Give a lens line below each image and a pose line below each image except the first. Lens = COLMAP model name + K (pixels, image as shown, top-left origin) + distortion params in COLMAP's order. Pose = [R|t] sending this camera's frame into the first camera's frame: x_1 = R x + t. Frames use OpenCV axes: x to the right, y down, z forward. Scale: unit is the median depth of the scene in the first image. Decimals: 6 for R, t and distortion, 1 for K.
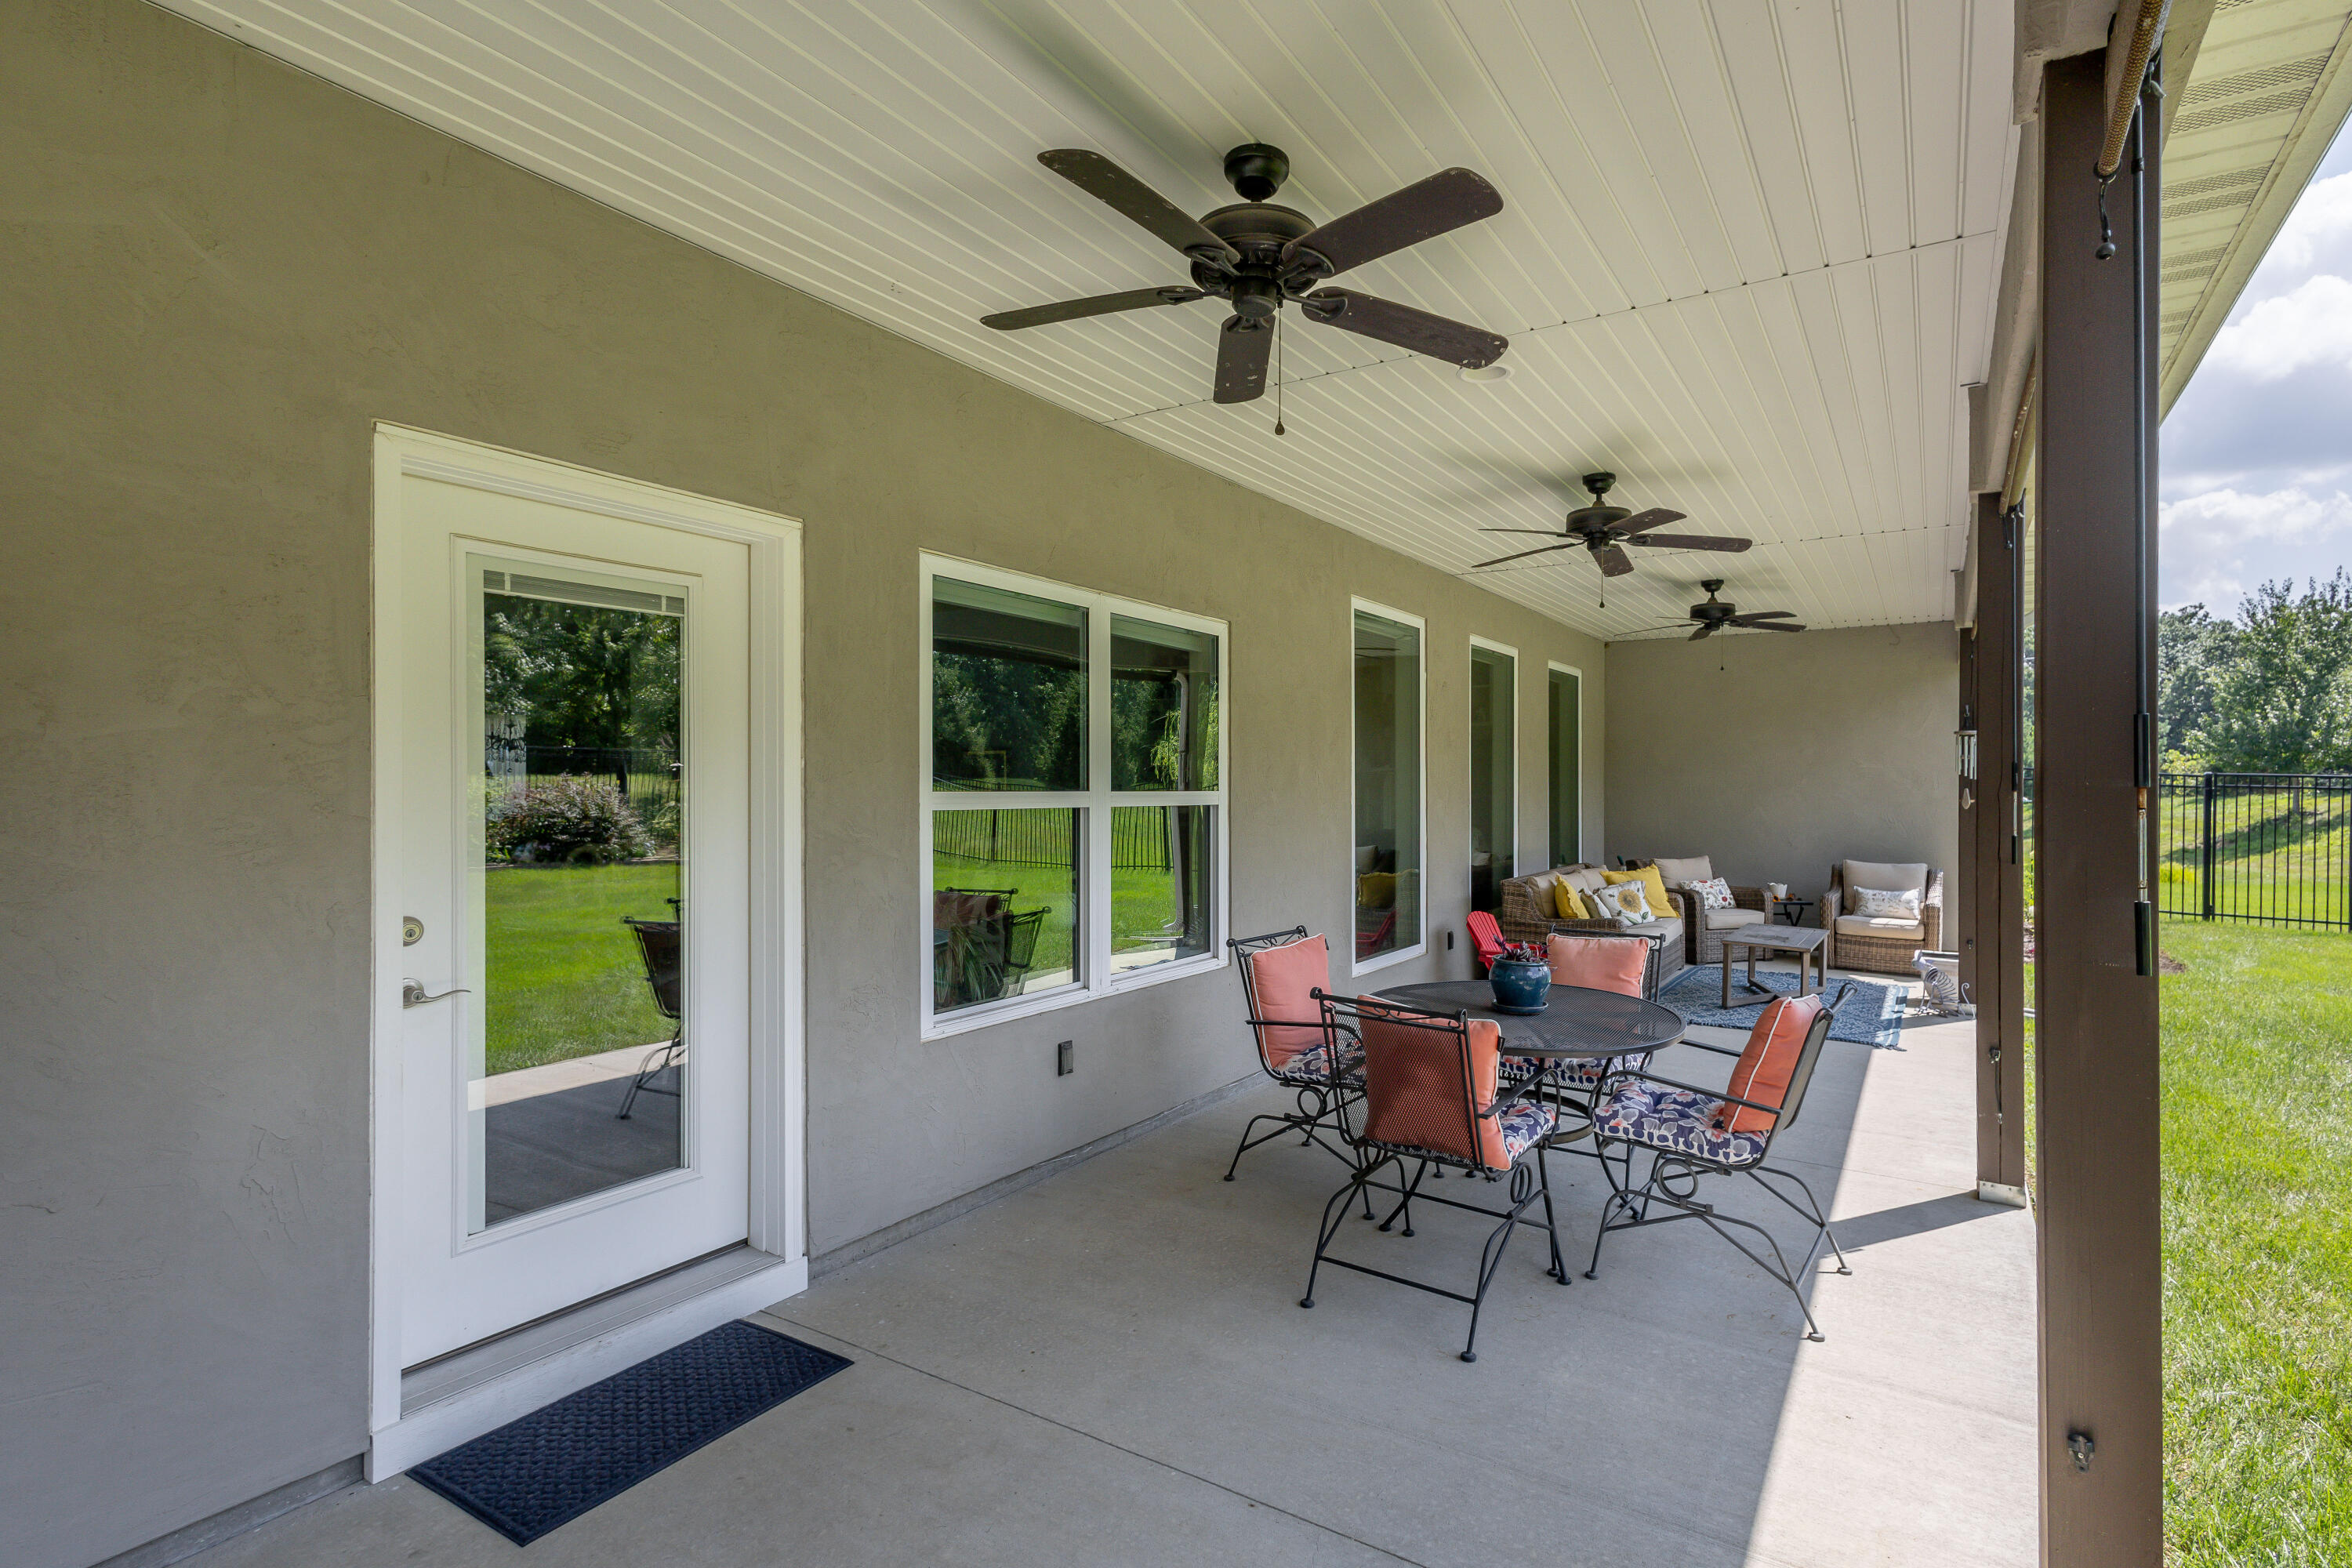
lens RADIAL K [[1126.9, 0, 1231.7], [0, 1126.9, 781.4], [0, 0, 1]] dist [0.001463, 0.000313]
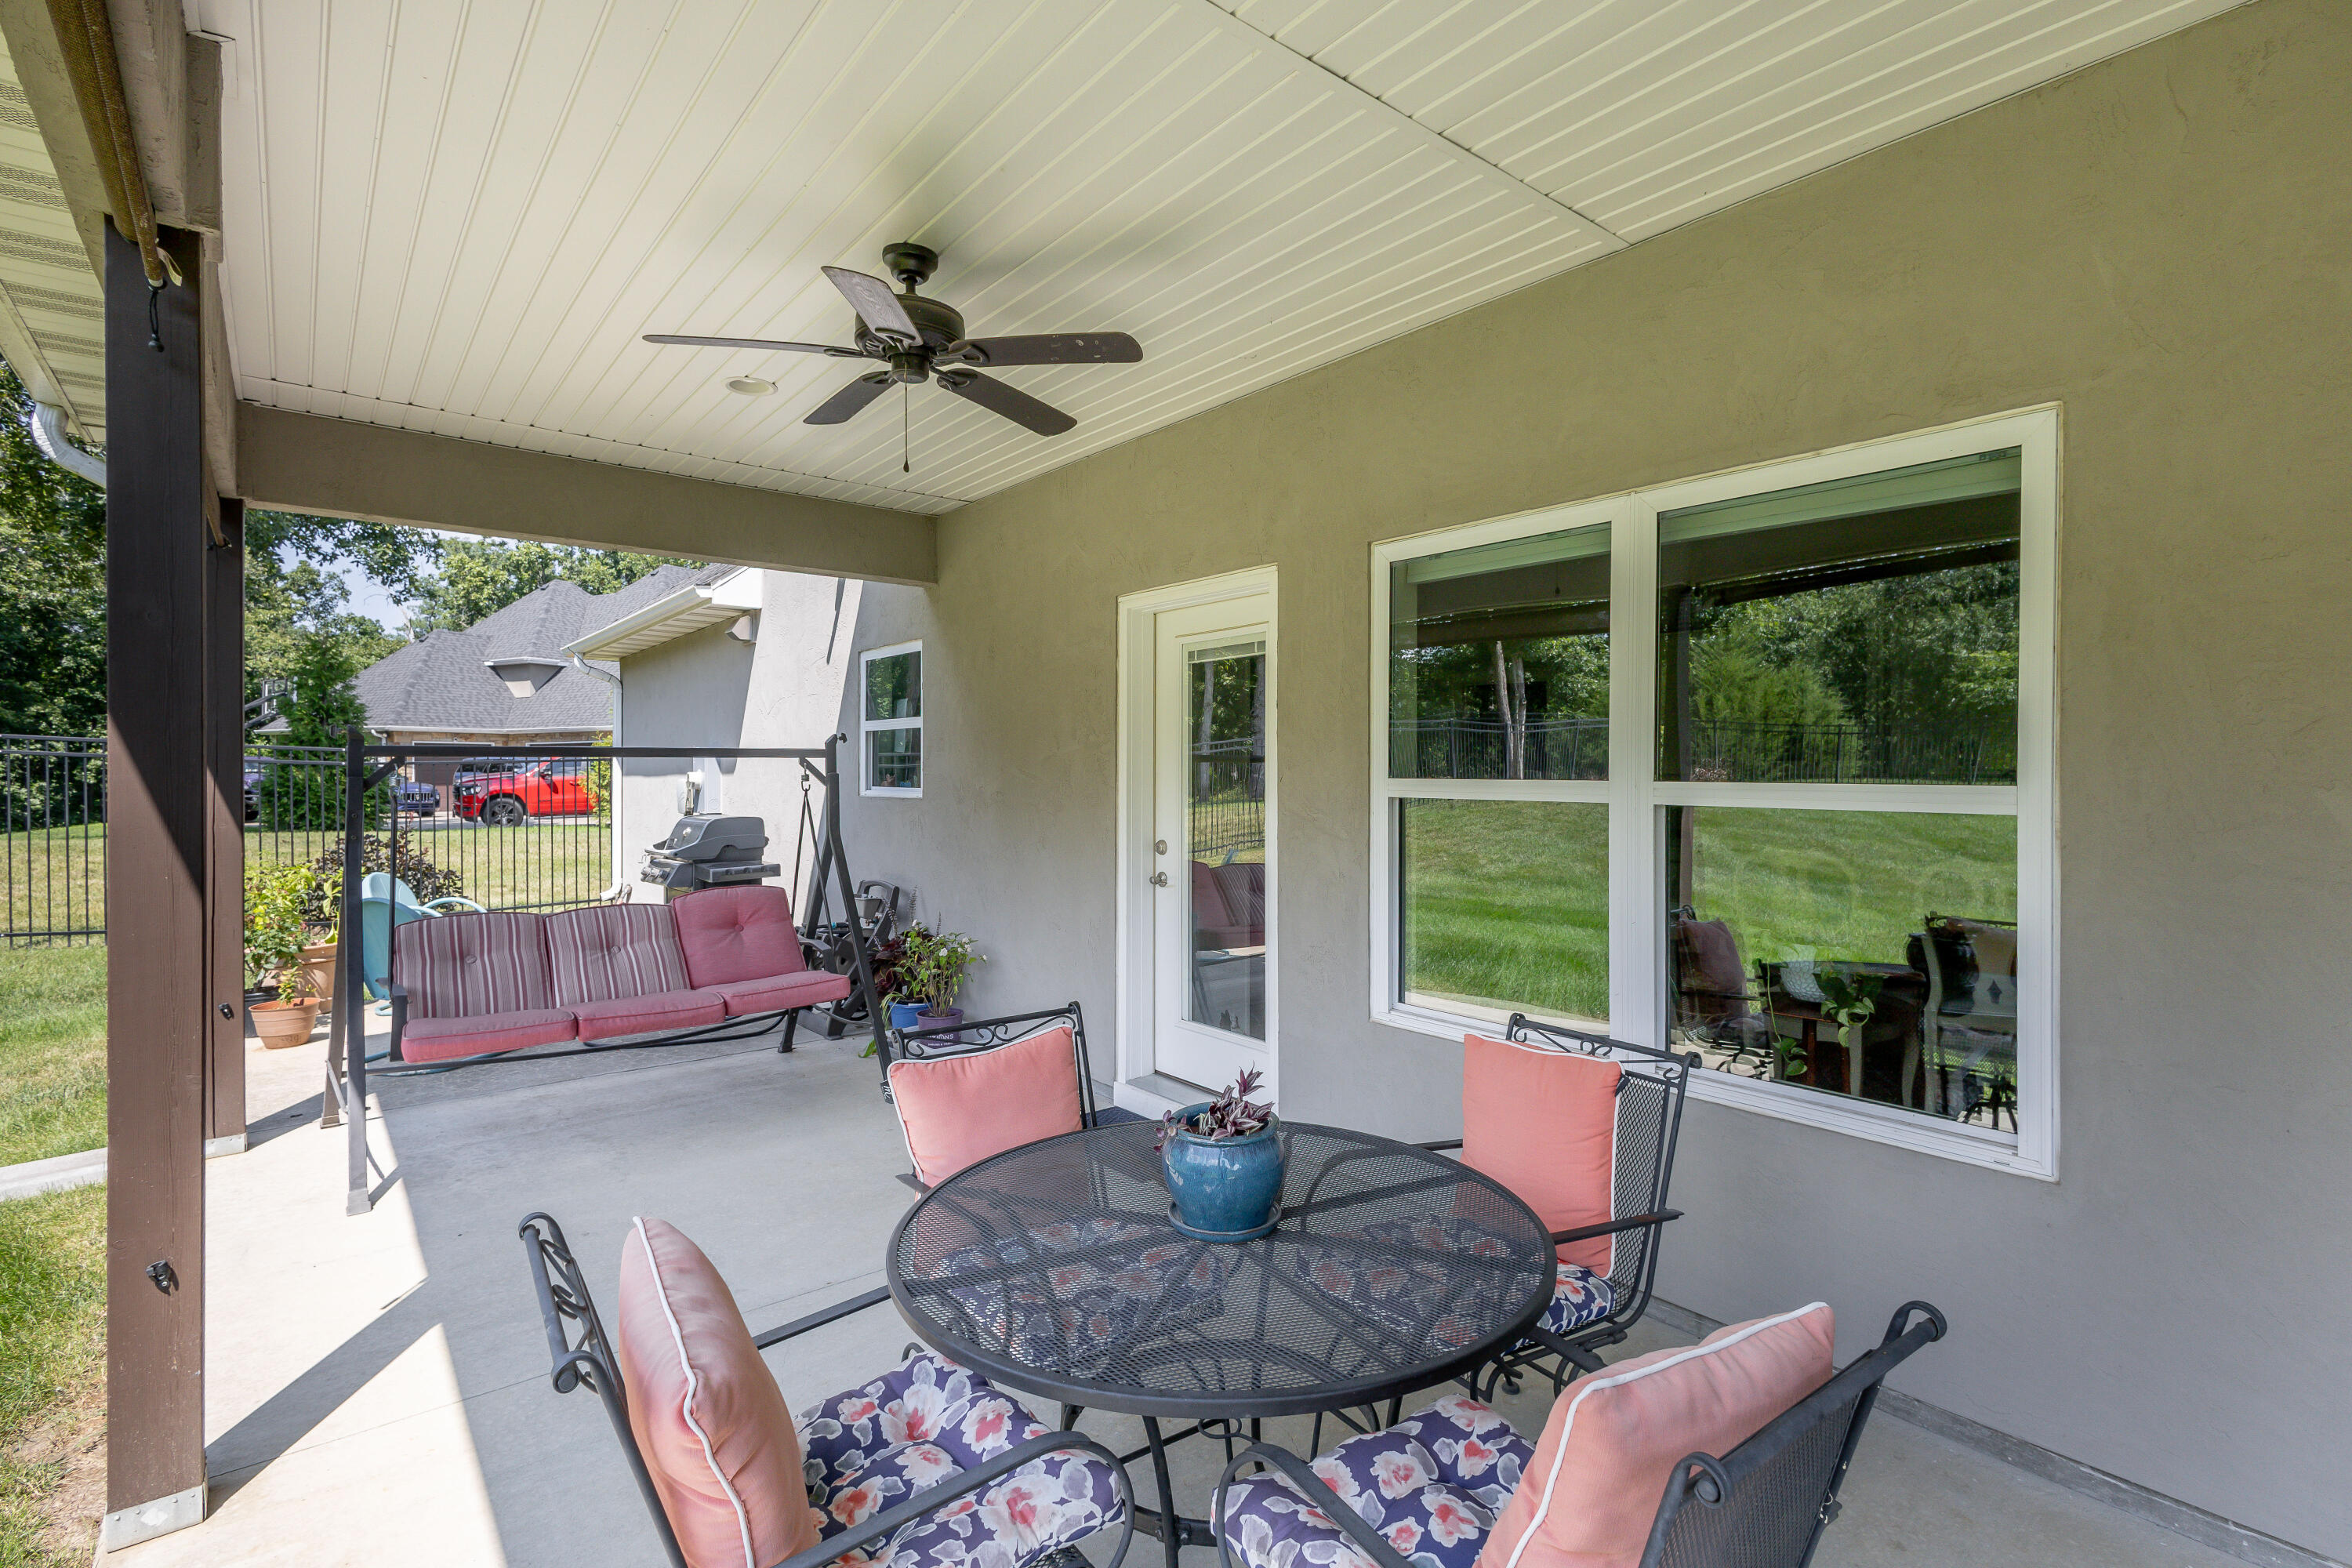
lens RADIAL K [[1126.9, 0, 1231.7], [0, 1126.9, 781.4], [0, 0, 1]] dist [0.001463, 0.000313]
pose [[-0.309037, 0.004269, -0.951040, 0.749706], [0.000150, 0.999990, 0.004440, 0.007374], [0.951050, 0.001229, -0.309035, 1.198051]]
